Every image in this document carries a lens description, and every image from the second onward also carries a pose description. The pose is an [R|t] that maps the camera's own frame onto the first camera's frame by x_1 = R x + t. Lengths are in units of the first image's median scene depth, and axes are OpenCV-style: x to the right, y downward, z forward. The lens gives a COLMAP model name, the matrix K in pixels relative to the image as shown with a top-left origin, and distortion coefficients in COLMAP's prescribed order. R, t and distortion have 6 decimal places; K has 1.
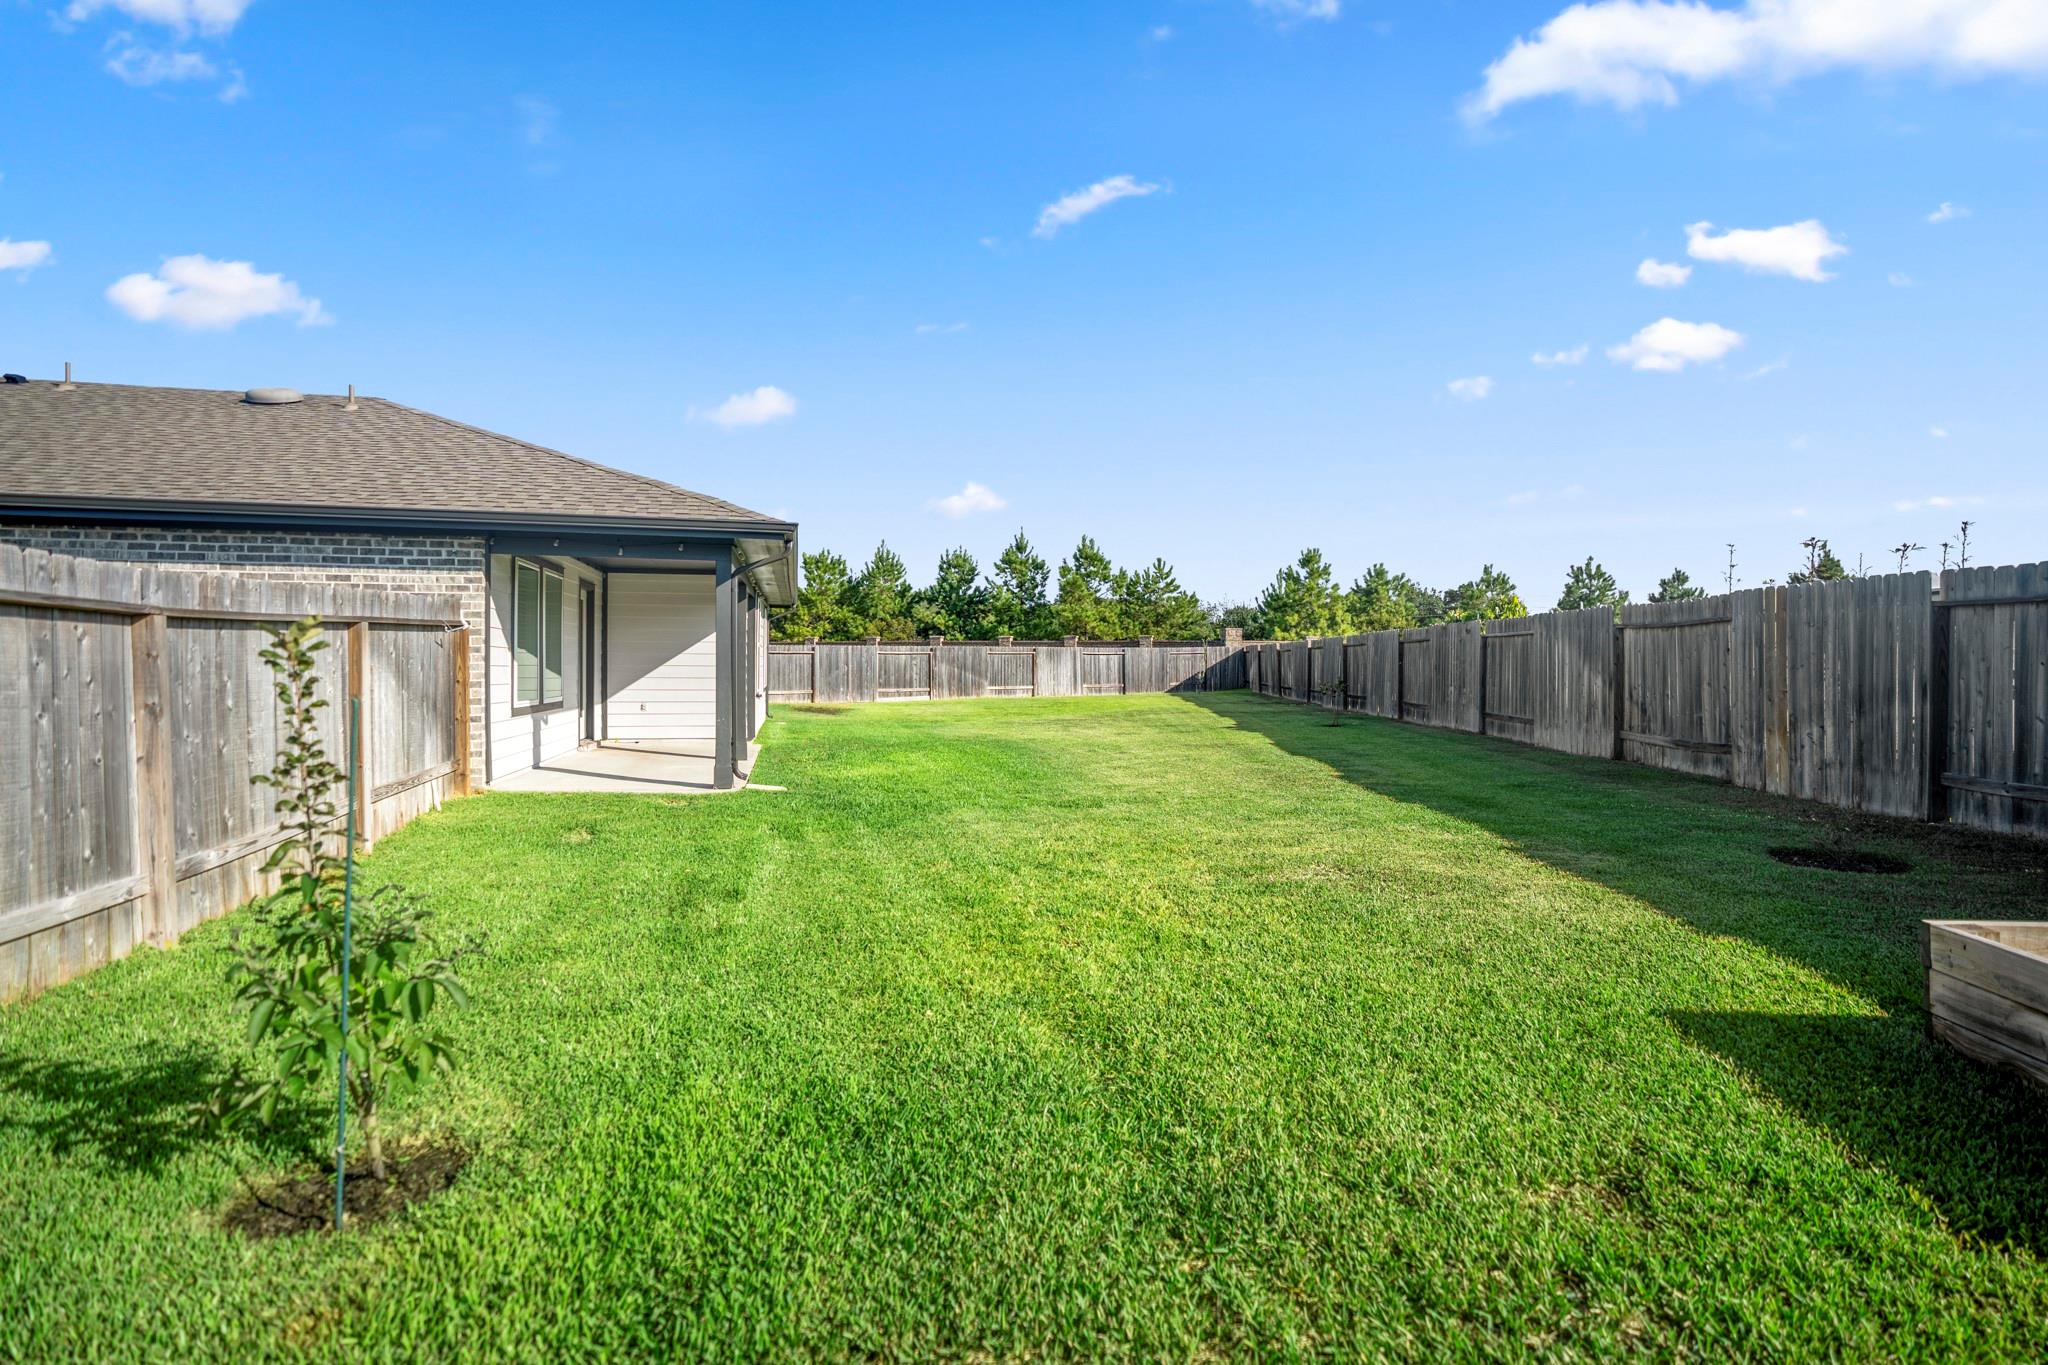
lens RADIAL K [[951.1, 0, 999.9], [0, 951.1, 668.3], [0, 0, 1]] dist [-0.001685, -0.000096]
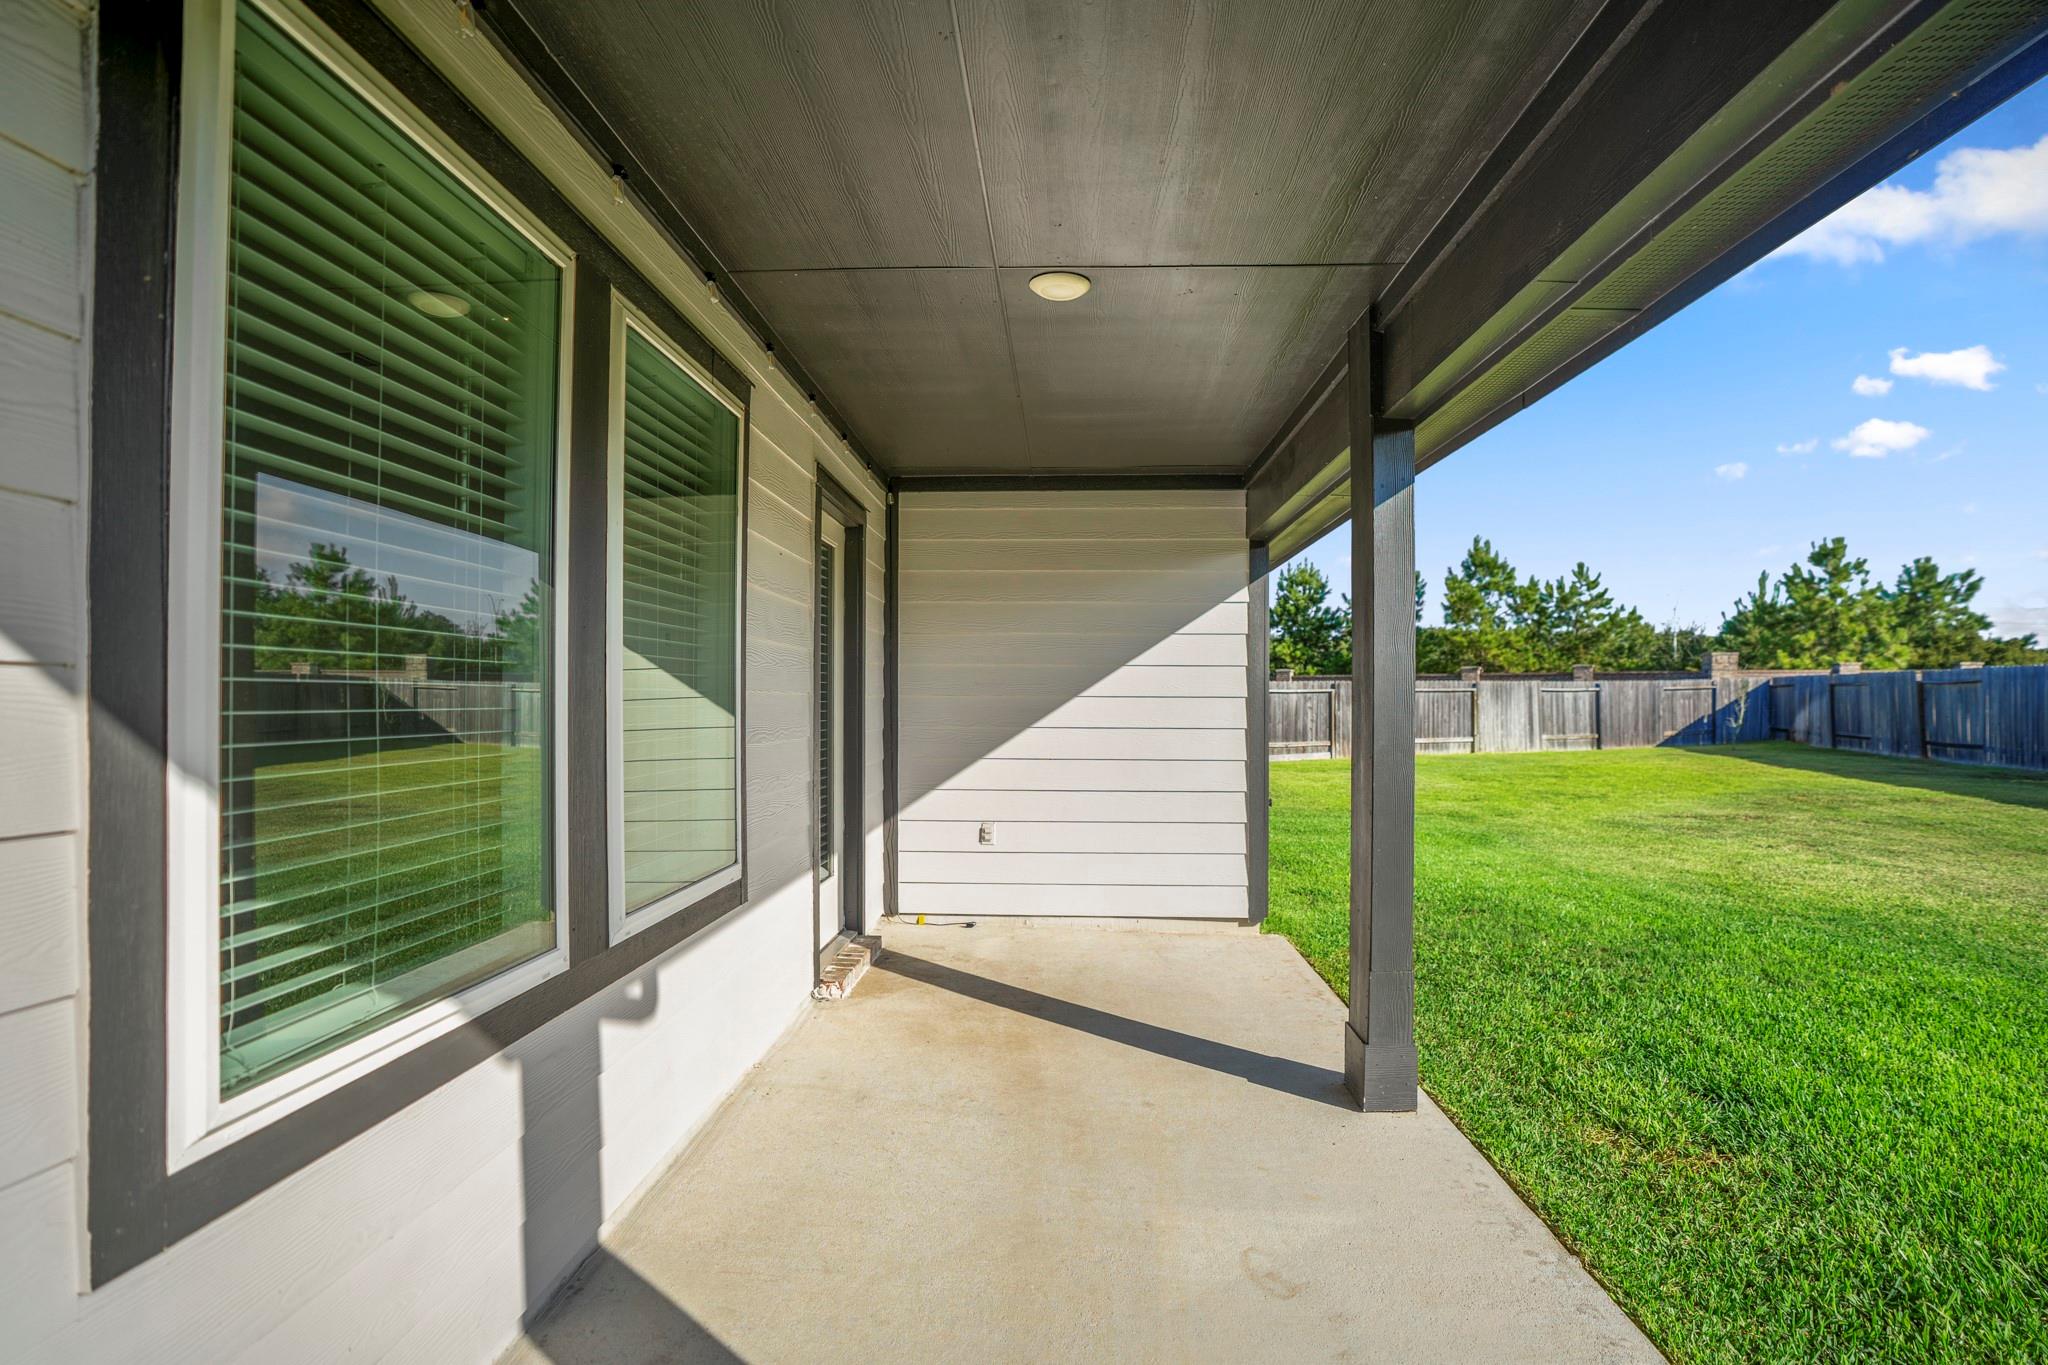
lens RADIAL K [[956.2, 0, 1024.0], [0, 956.2, 682.5], [0, 0, 1]] dist [-0.000201, -0.000016]
pose [[0.966474, -0.009875, -0.256576, -0.087945], [0.003345, 0.999660, -0.025872, -0.003857], [0.256744, 0.024146, 0.966178, 0.212936]]
